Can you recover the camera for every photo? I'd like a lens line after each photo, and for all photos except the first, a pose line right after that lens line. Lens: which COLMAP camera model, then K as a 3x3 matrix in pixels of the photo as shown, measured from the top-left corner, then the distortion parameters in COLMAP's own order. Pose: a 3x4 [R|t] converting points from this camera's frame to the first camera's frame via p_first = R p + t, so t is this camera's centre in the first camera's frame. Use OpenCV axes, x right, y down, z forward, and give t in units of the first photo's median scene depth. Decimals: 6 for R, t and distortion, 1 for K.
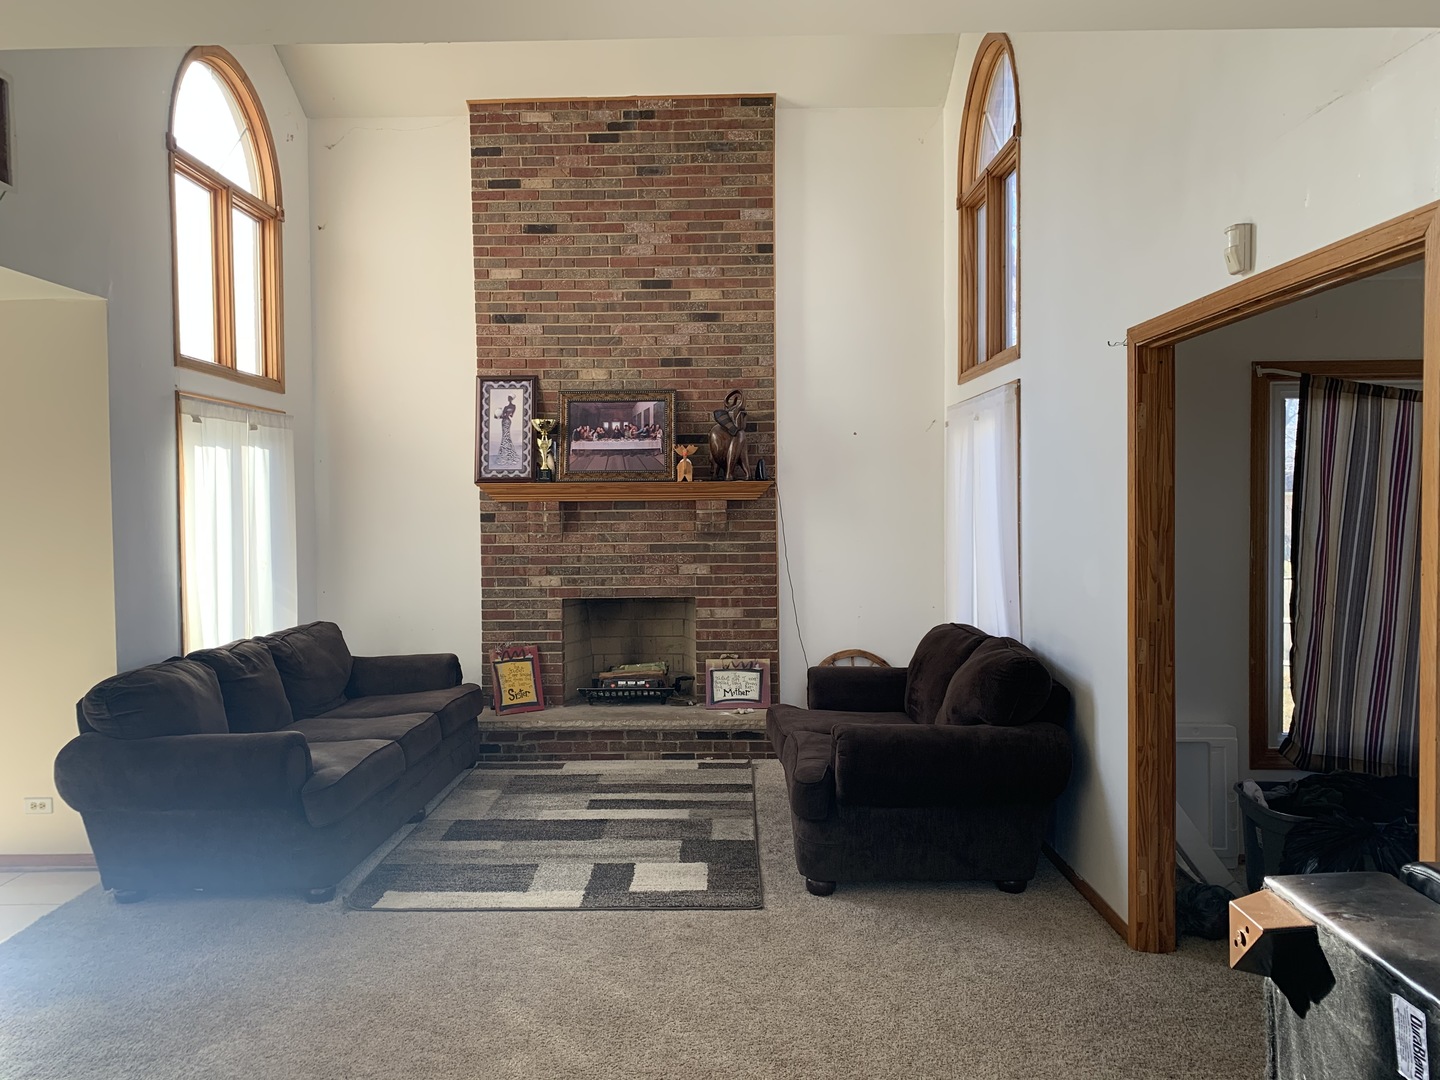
lens RADIAL K [[1078.9, 0, 709.2], [0, 1078.9, 540.8], [0, 0, 1]] dist [0.173673, -0.515205]
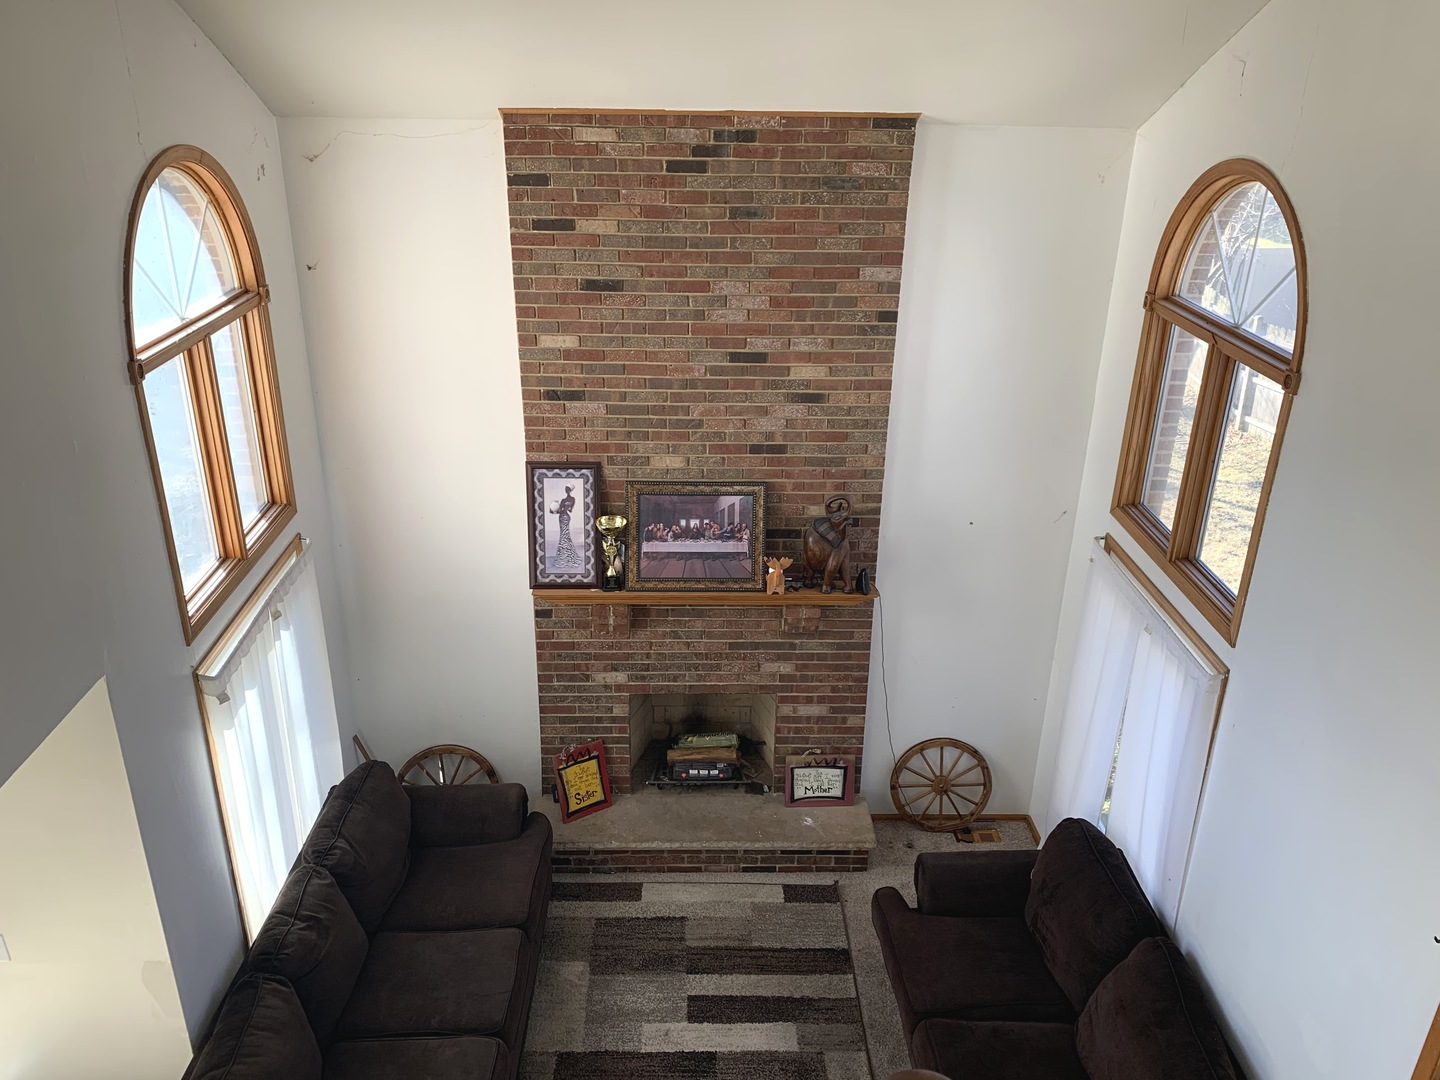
lens RADIAL K [[1087.8, 0, 714.3], [0, 1087.8, 535.1], [0, 0, 1]] dist [0.182846, -0.528686]
pose [[0.998636, 0.005553, 0.051923, -0.114772], [-0.024384, 0.928858, 0.369633, -0.411995], [-0.046177, -0.370395, 0.927726, 0.206963]]
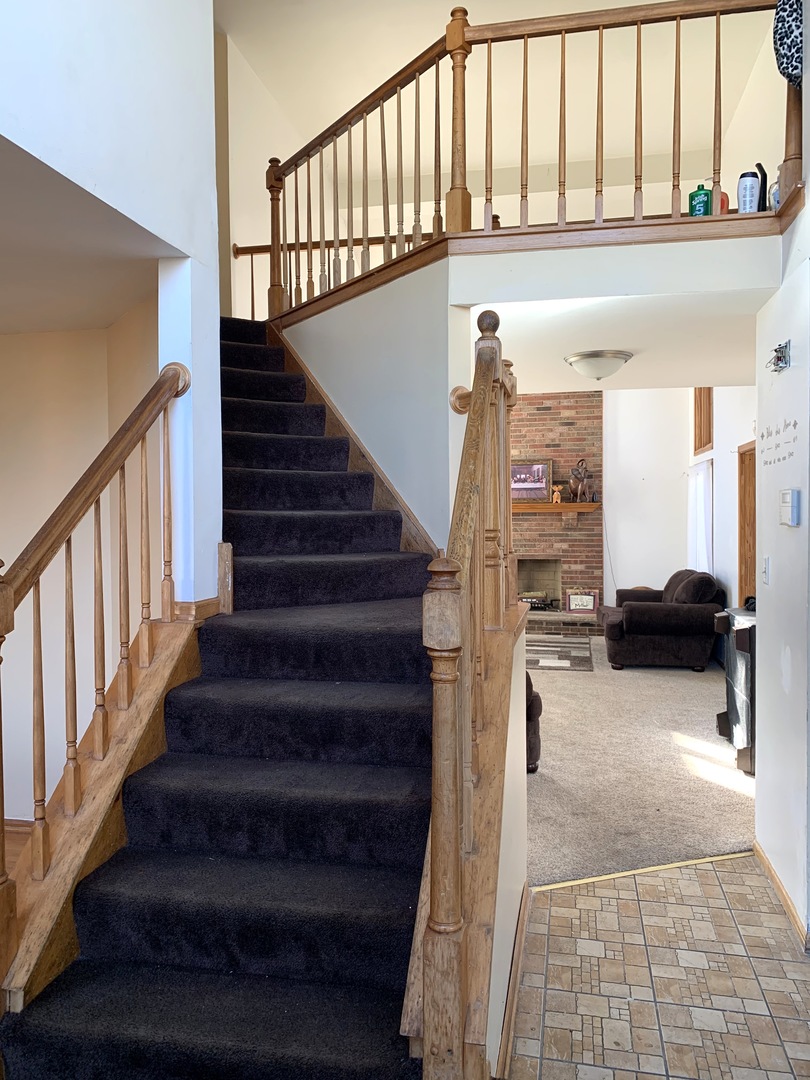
lens RADIAL K [[815.8, 0, 398.6], [0, 815.8, 535.2], [0, 0, 1]] dist [0.182846, -0.528686]
pose [[0.981694, 0.007807, -0.190305, -0.019735], [-0.010102, 0.999887, -0.011093, 0.027472], [0.190197, 0.012812, 0.981662, -0.602766]]
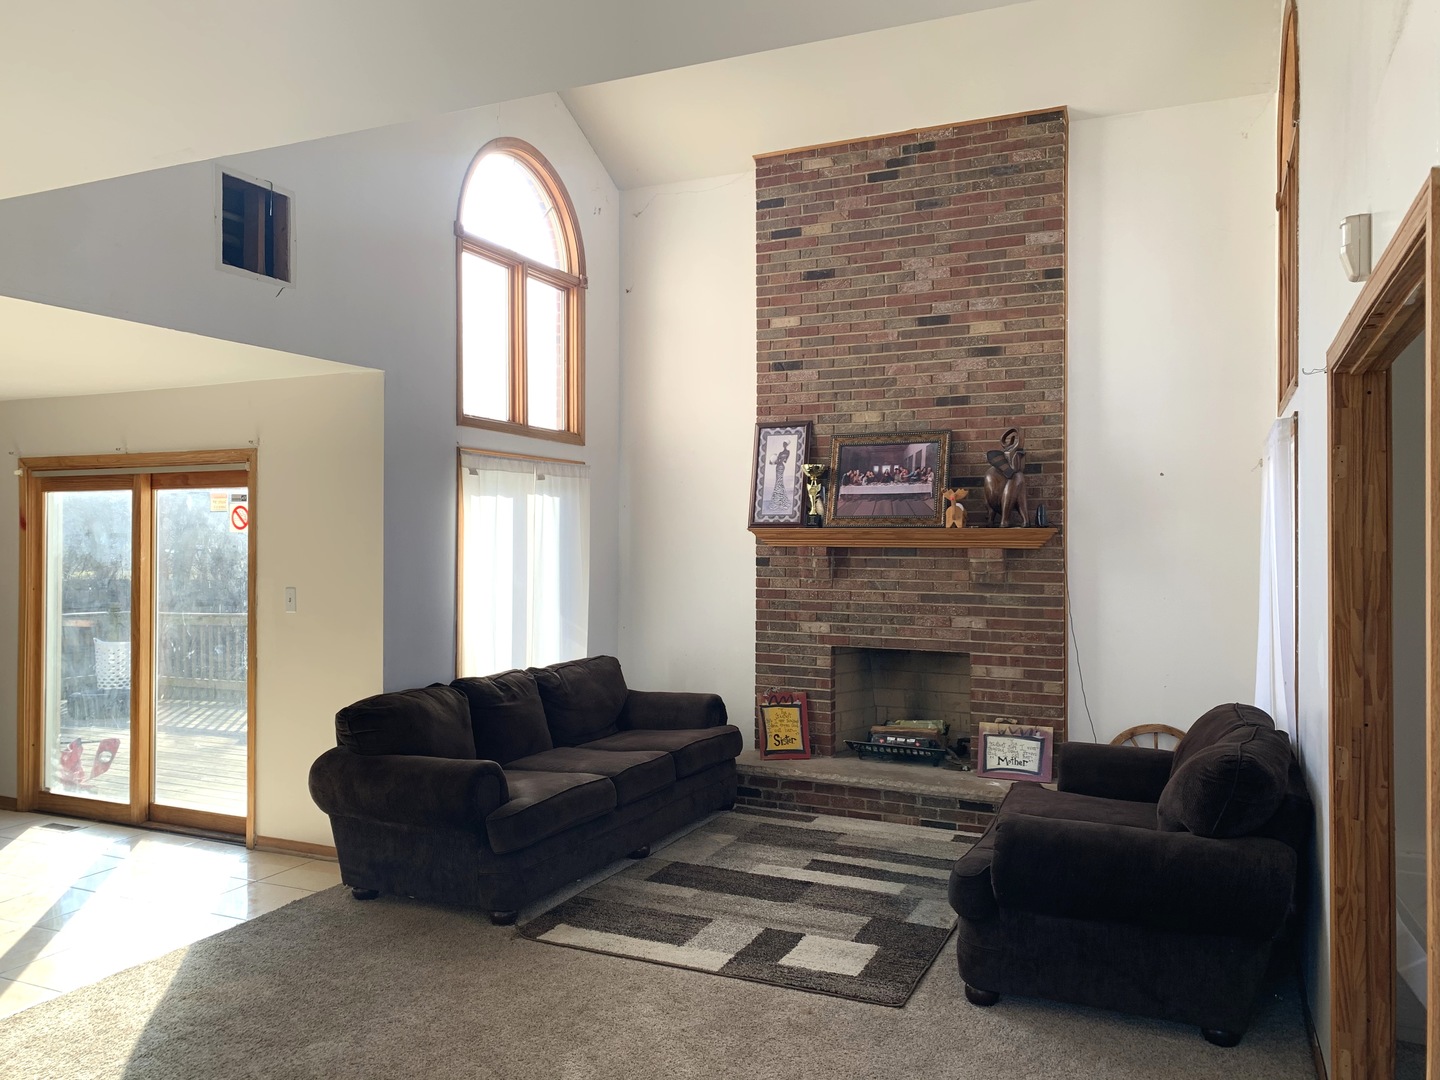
lens RADIAL K [[1087.8, 0, 714.3], [0, 1087.8, 535.1], [0, 0, 1]] dist [0.182846, -0.528686]
pose [[0.916053, 0.012033, -0.400878, 0.164009], [-0.026311, 0.999200, -0.030132, -0.014511], [0.400194, 0.038150, 0.915636, 0.050404]]
